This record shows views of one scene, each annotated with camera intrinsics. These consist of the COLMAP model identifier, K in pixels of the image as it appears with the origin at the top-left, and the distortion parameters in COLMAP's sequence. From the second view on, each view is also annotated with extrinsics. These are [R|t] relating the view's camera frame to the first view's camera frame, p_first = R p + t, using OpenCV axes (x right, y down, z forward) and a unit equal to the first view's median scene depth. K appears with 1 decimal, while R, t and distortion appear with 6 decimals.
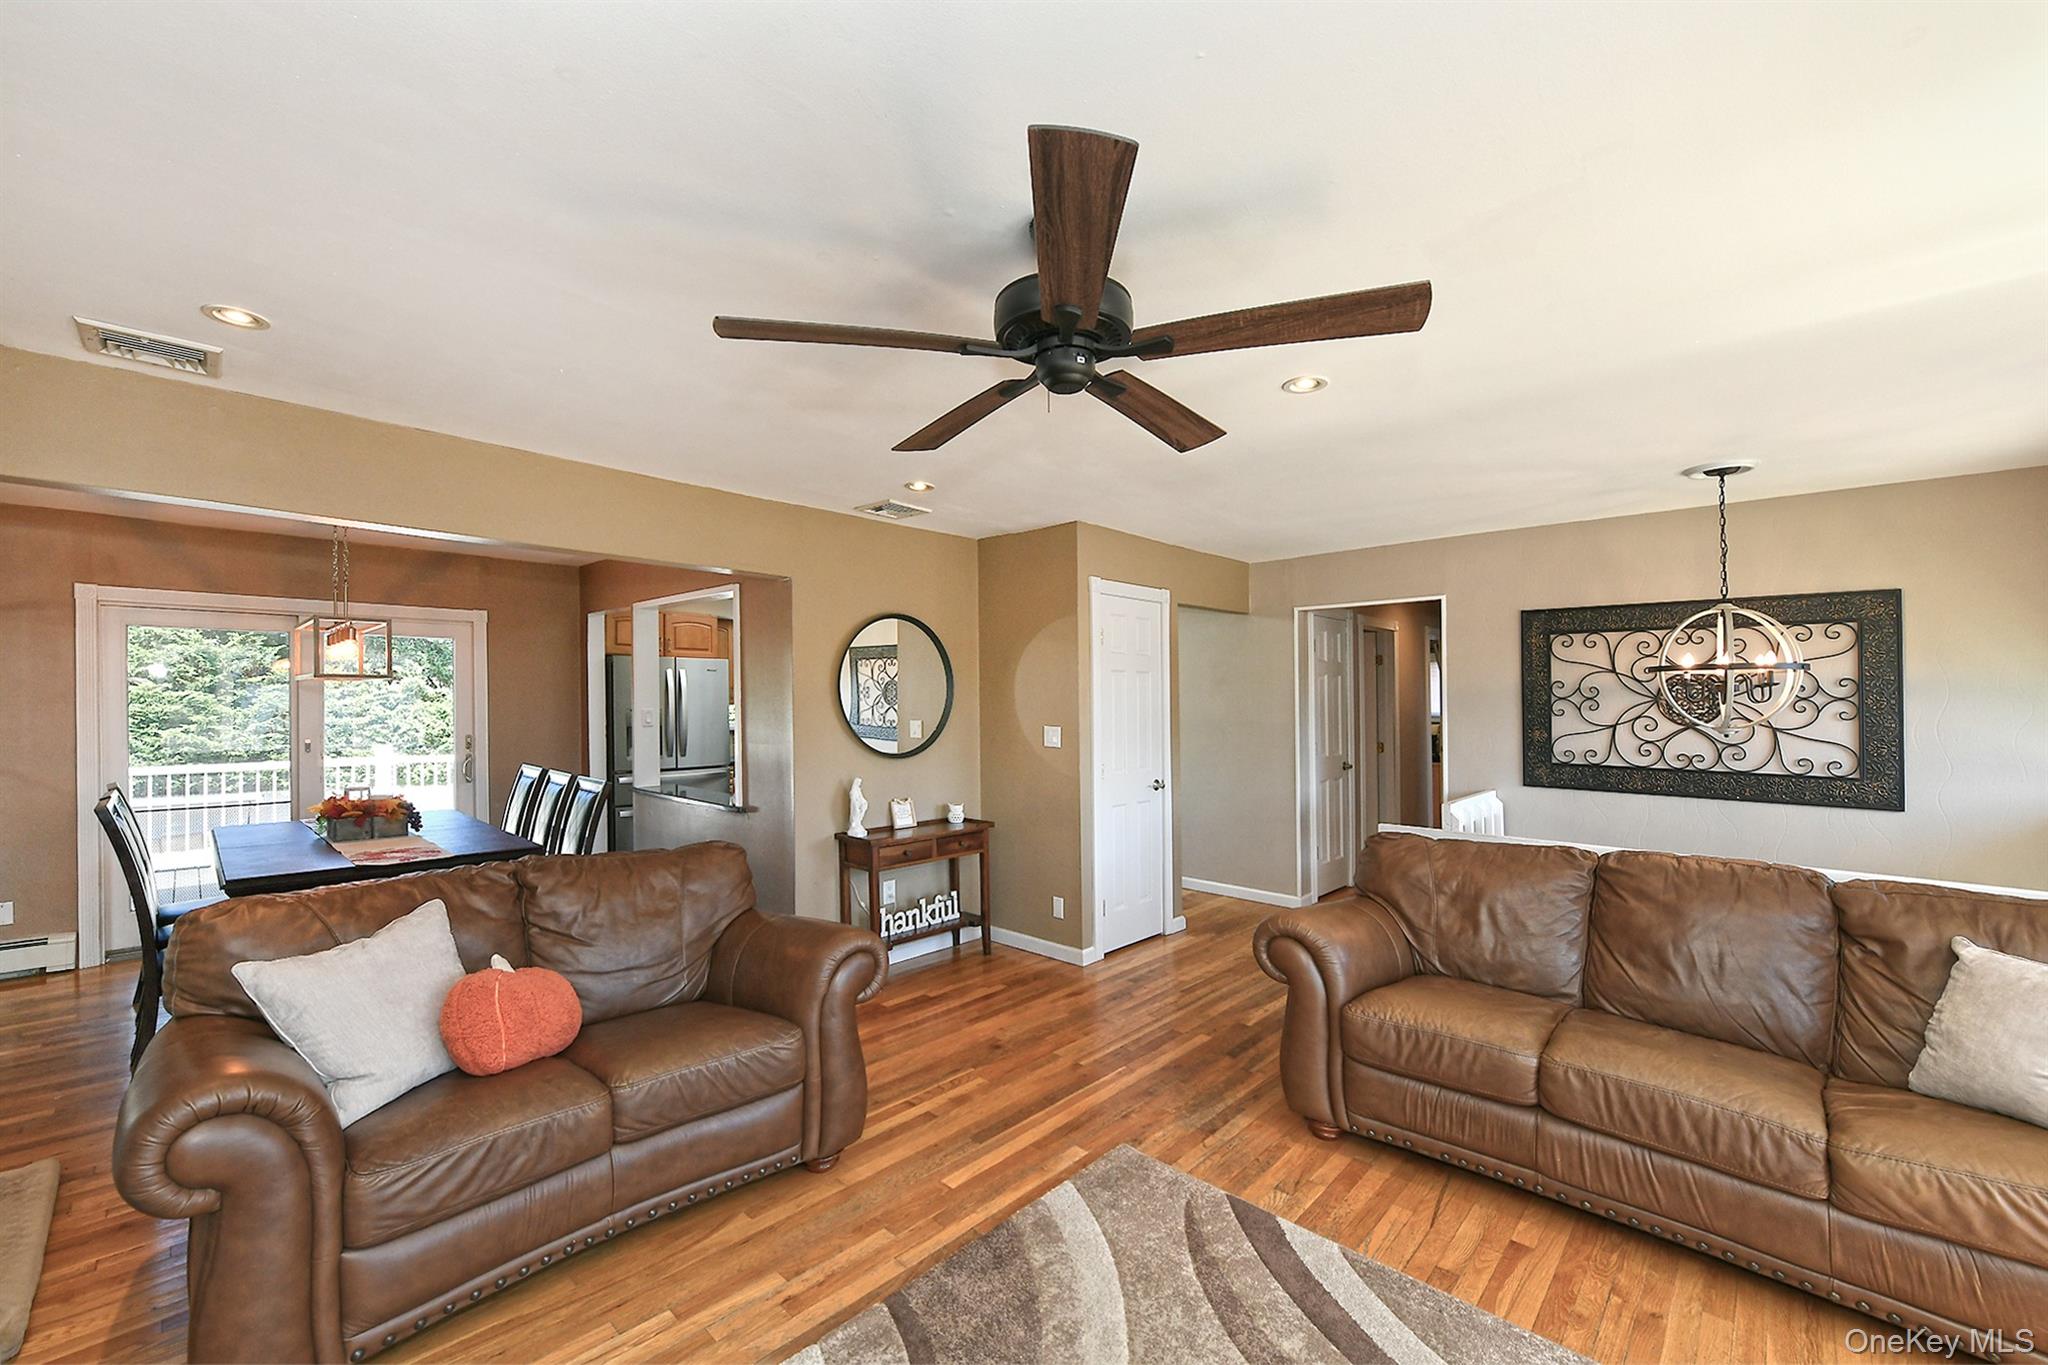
lens RADIAL K [[826.1, 0, 1029.6], [0, 826.1, 686.8], [0, 0, 1]] dist [-0.007696, -0.000460]
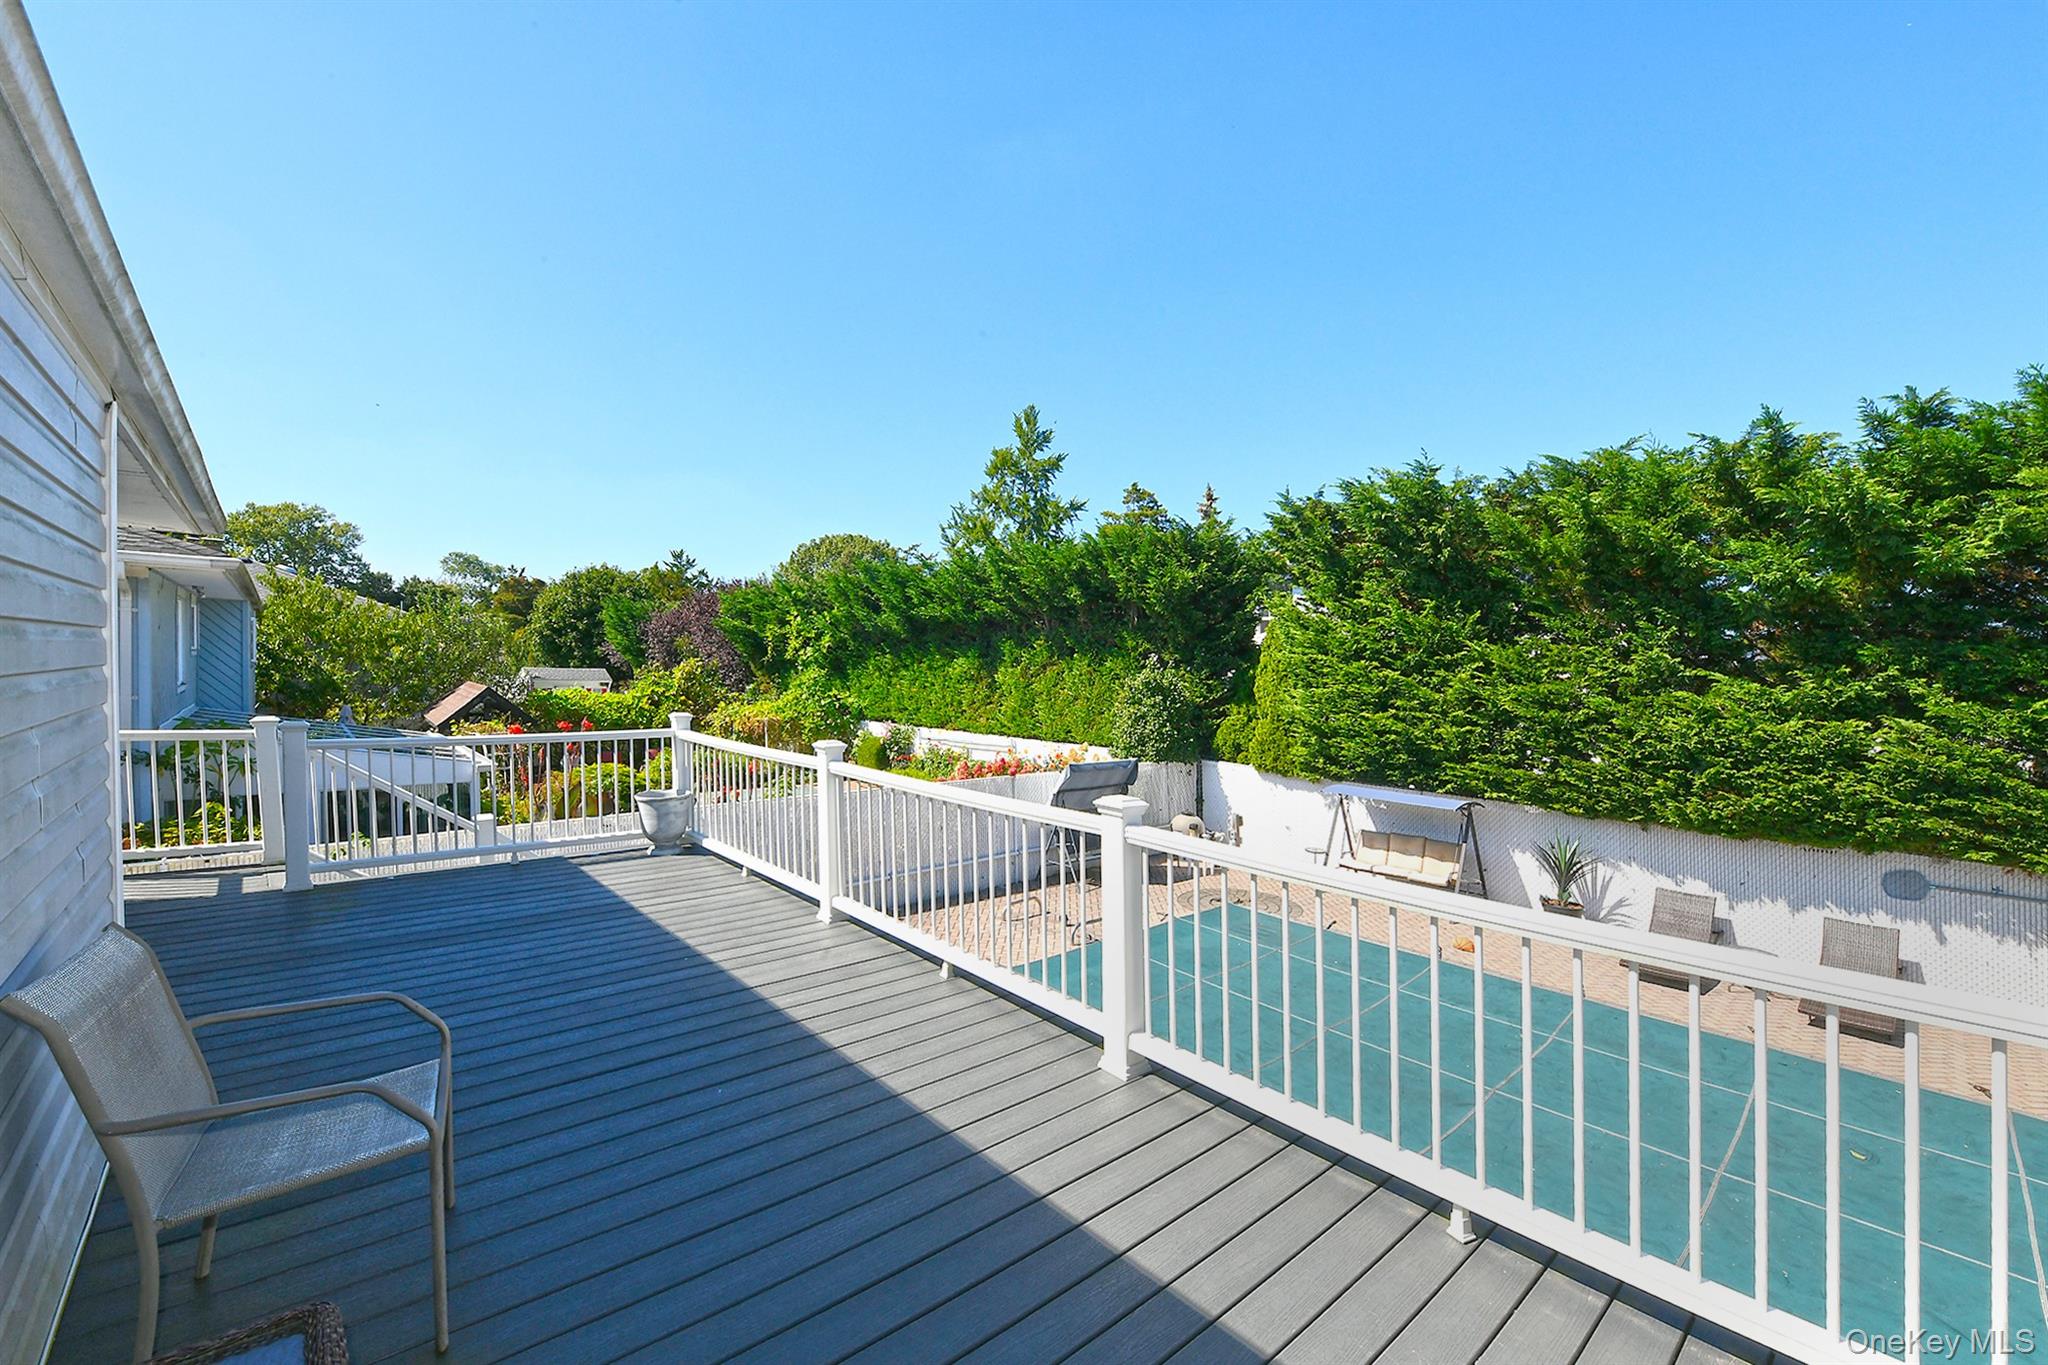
lens RADIAL K [[826.1, 0, 1024.2], [0, 826.1, 677.0], [0, 0, 1]] dist [-0.007696, -0.000460]
pose [[-0.091185, 0.007040, -0.995809, -0.432083], [-0.008183, 0.999936, 0.007819, 0.028020], [0.995800, 0.008861, -0.091121, 2.235383]]
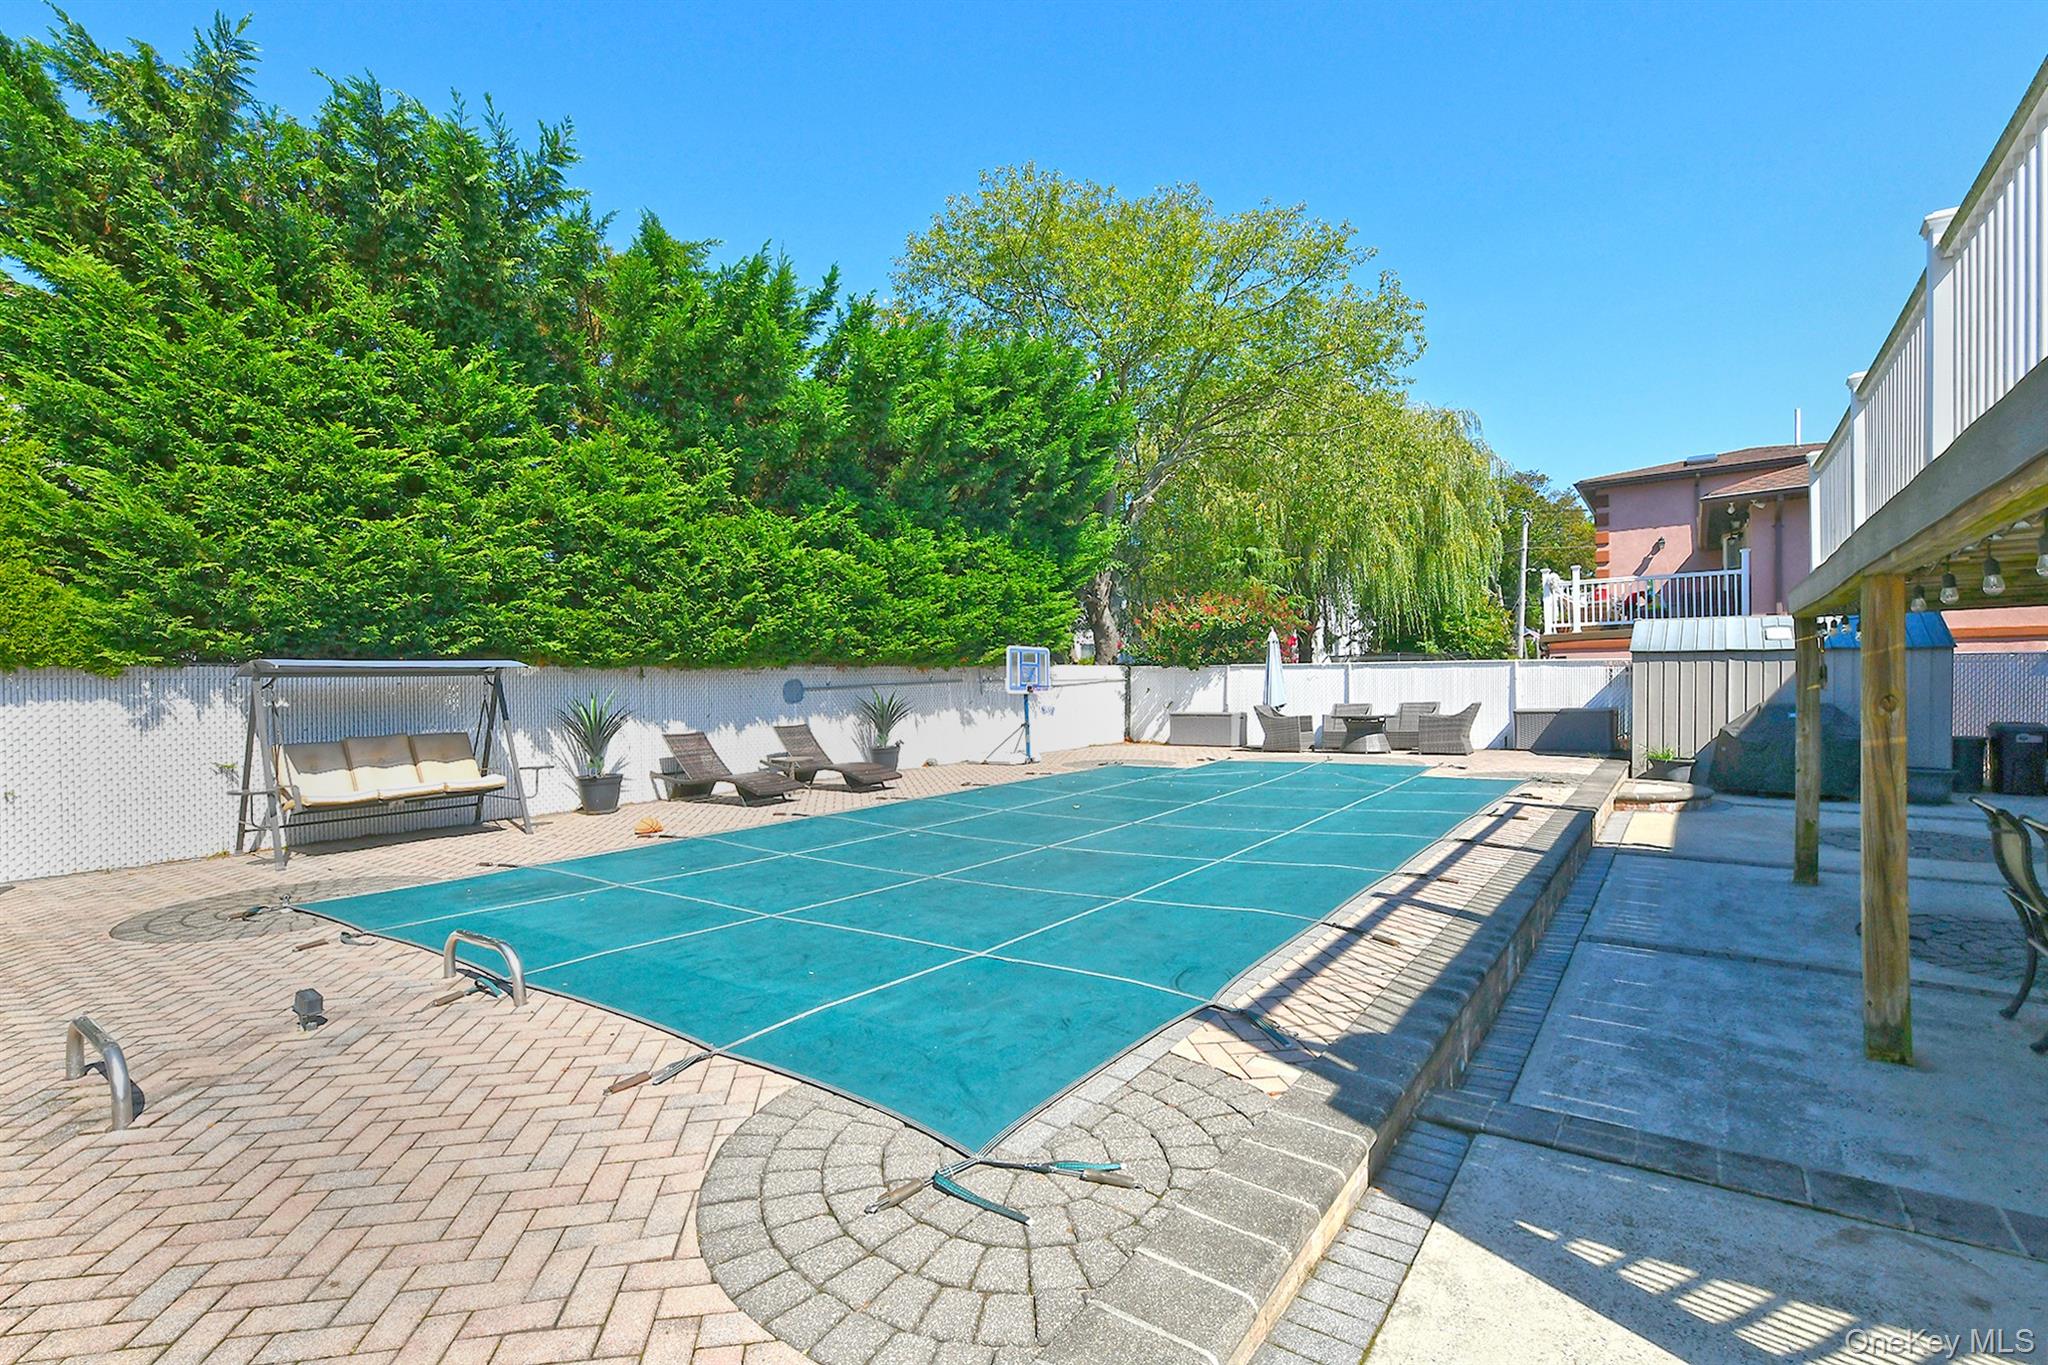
lens RADIAL K [[949.8, 0, 1003.8], [0, 949.8, 680.2], [0, 0, 1]] dist [-0.003561, -0.000279]
pose [[0.993997, -0.027880, 0.105794, -2.333235], [0.025908, 0.999465, 0.019969, 0.469626], [-0.106294, -0.017109, 0.994188, 1.215171]]
